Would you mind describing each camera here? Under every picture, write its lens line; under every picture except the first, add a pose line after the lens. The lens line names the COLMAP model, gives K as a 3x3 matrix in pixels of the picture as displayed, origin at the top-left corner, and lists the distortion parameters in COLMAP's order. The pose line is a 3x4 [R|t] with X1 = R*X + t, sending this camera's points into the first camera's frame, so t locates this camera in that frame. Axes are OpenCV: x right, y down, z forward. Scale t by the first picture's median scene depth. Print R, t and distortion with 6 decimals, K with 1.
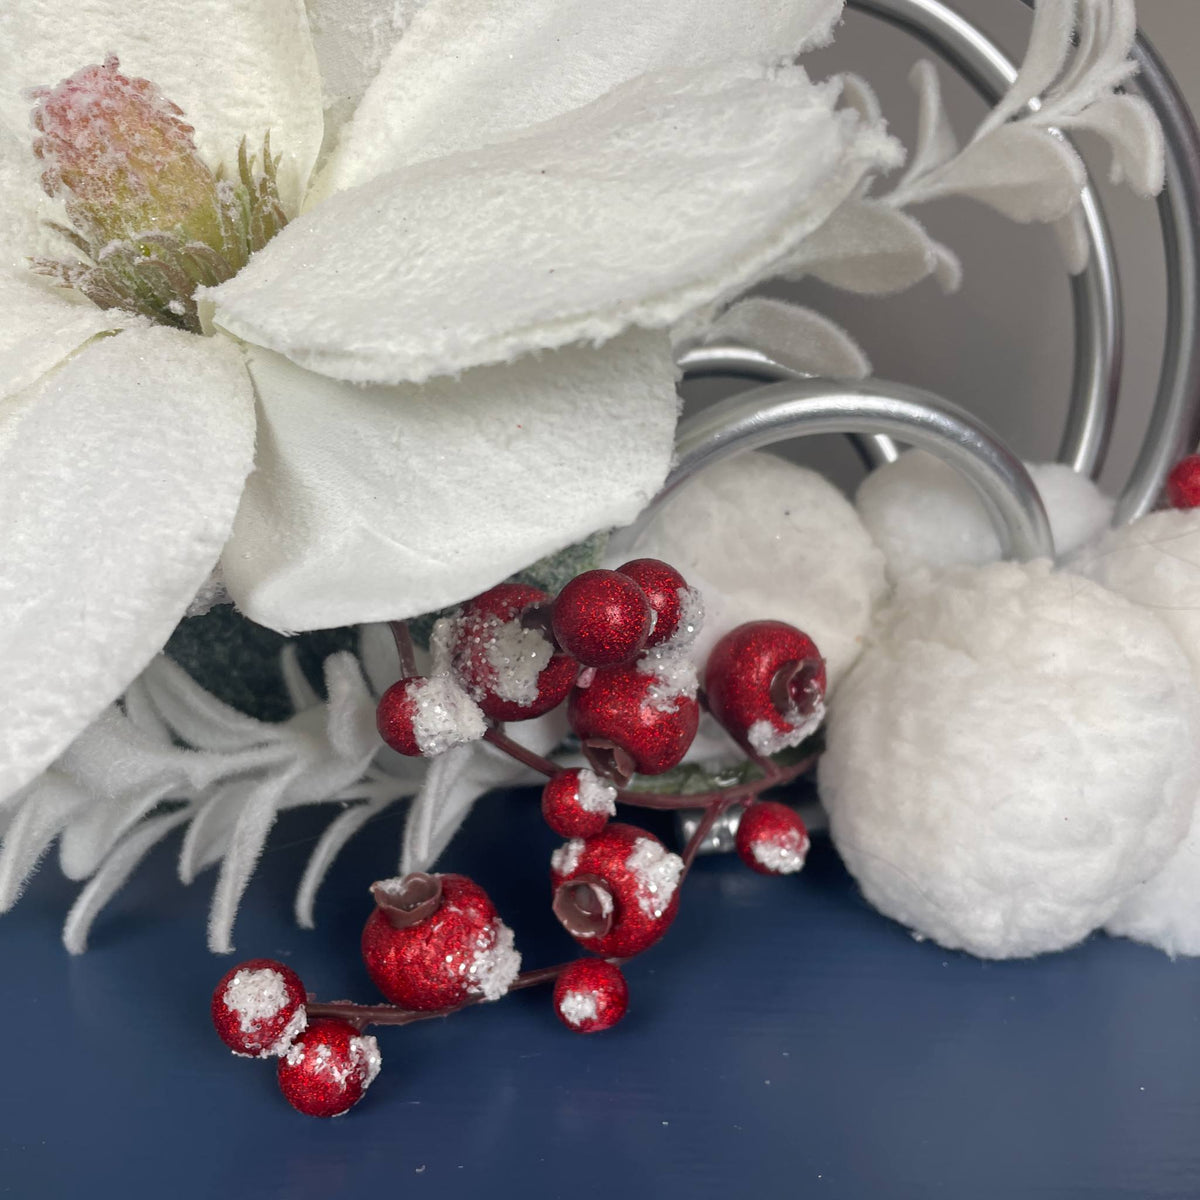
lens RADIAL K [[1238.7, 0, 590.3], [0, 1238.7, 599.8], [0, 0, 1]] dist [0.093608, -0.211395]
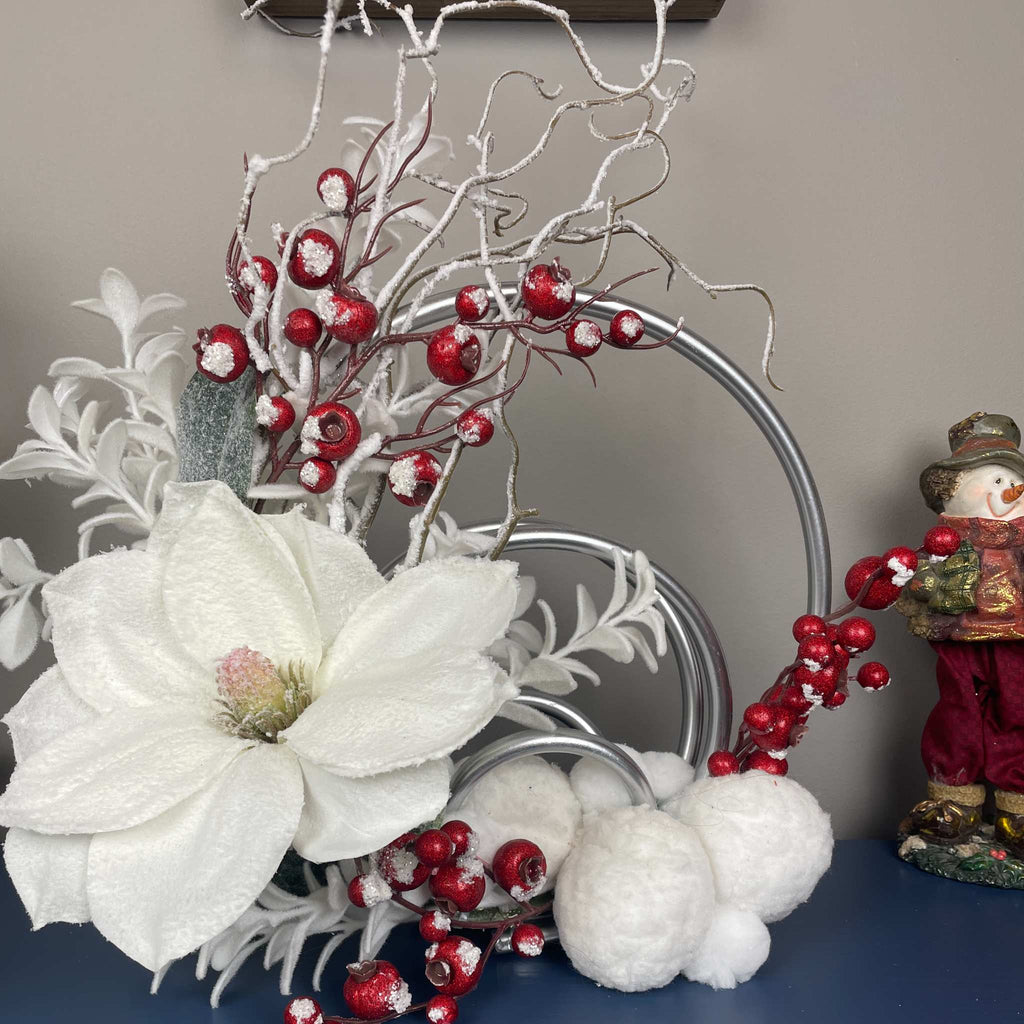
lens RADIAL K [[1038.4, 0, 505.8], [0, 1038.4, 634.1], [0, 0, 1]] dist [0.105147, -0.197010]
pose [[0.998900, -0.046892, -0.000397, 0.157109], [0.046353, 0.988623, -0.143092, -0.094484], [0.007102, 0.142917, 0.989709, -1.064811]]
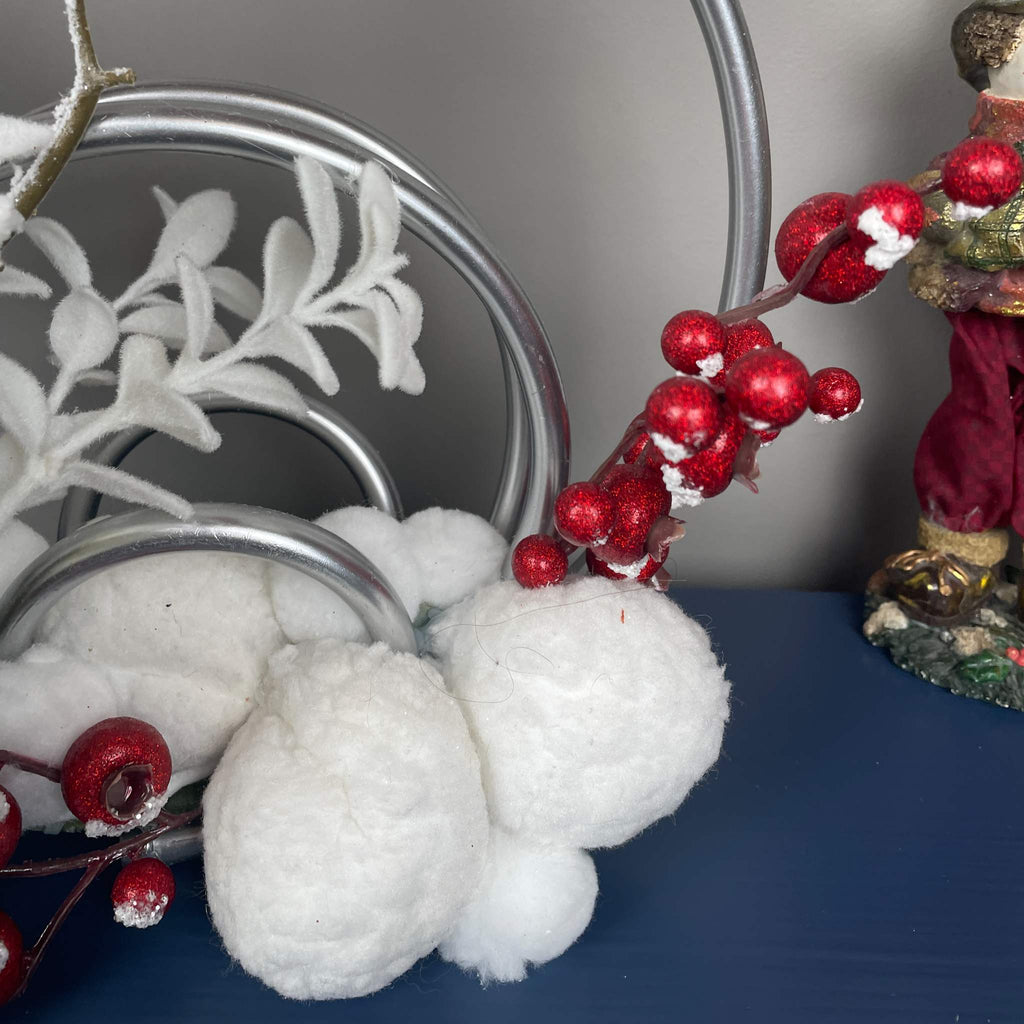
lens RADIAL K [[1048.0, 0, 509.9], [0, 1048.0, 342.8], [0, 0, 1]] dist [0.090382, -0.160570]
pose [[0.999806, -0.014529, -0.013262, 0.610028], [0.014681, 0.999827, 0.011395, -0.397449], [0.013094, -0.011587, 0.999847, 0.006209]]
